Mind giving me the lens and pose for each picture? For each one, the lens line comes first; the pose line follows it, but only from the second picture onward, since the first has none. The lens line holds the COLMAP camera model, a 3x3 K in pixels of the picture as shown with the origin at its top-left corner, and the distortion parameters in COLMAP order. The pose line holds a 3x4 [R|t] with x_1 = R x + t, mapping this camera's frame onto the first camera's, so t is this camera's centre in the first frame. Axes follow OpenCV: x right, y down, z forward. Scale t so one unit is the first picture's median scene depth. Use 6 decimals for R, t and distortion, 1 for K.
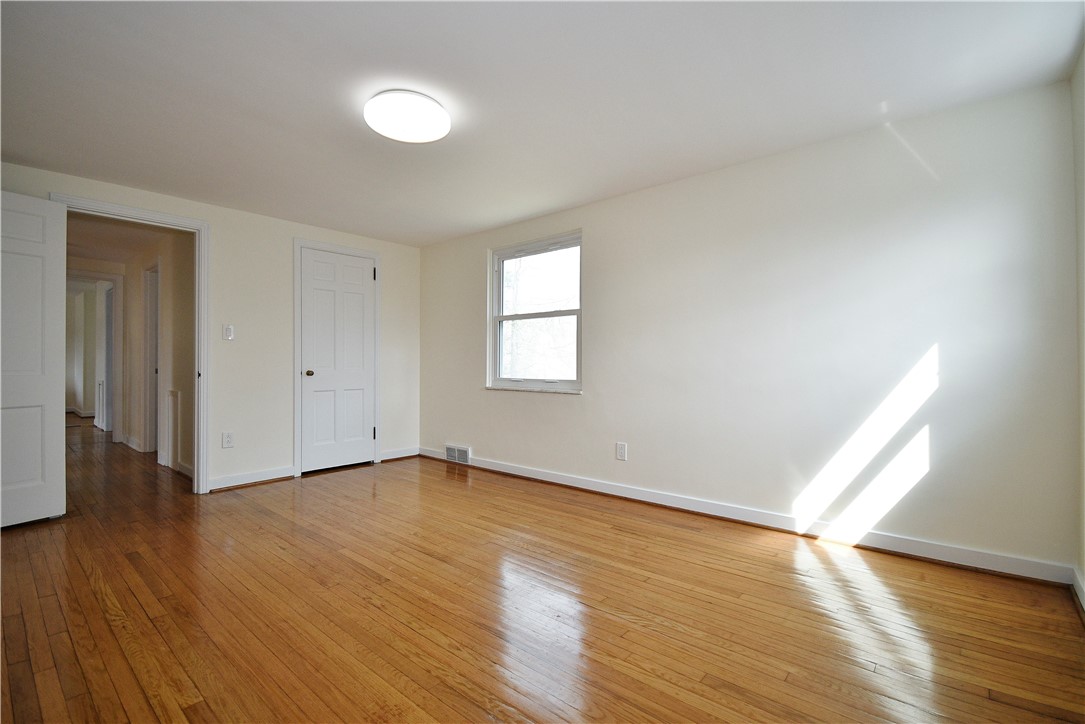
lens RADIAL K [[477.1, 0, 541.6], [0, 477.1, 360.5], [0, 0, 1]] dist [0.000737, -0.005049]
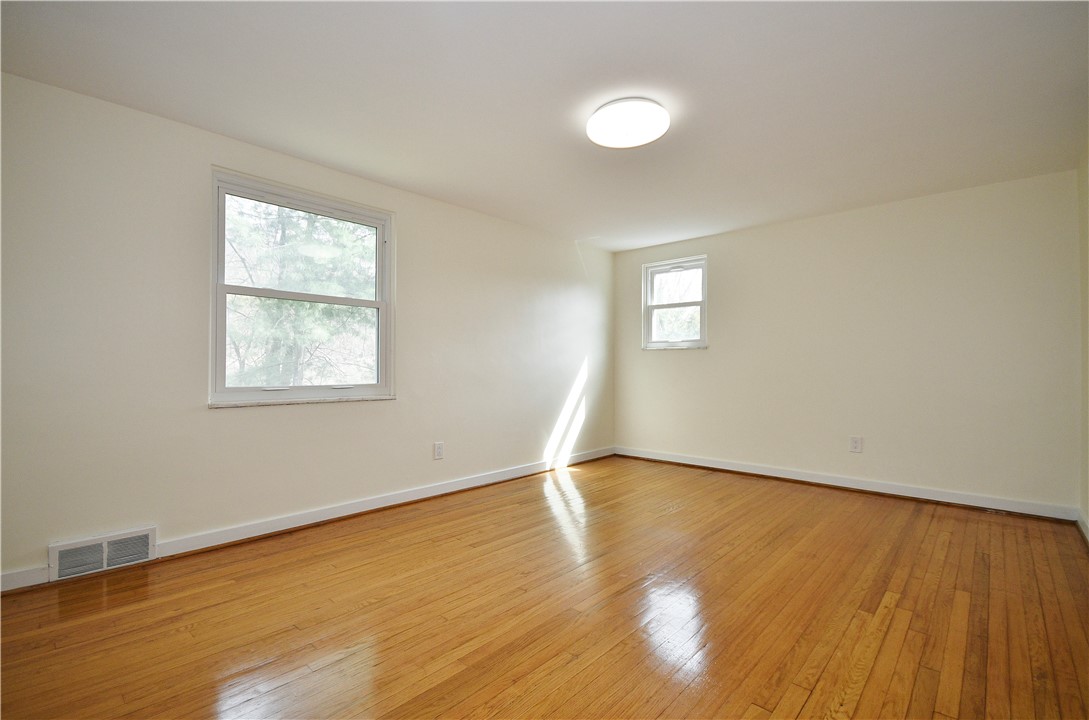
lens RADIAL K [[478.9, 0, 541.4], [0, 478.9, 363.8], [0, 0, 1]] dist [0.000737, -0.005049]
pose [[0.055025, 0.007617, 0.998456, -0.975611], [-0.006230, 0.999954, -0.007285, 0.012426], [-0.998466, -0.005820, 0.055070, 0.839778]]
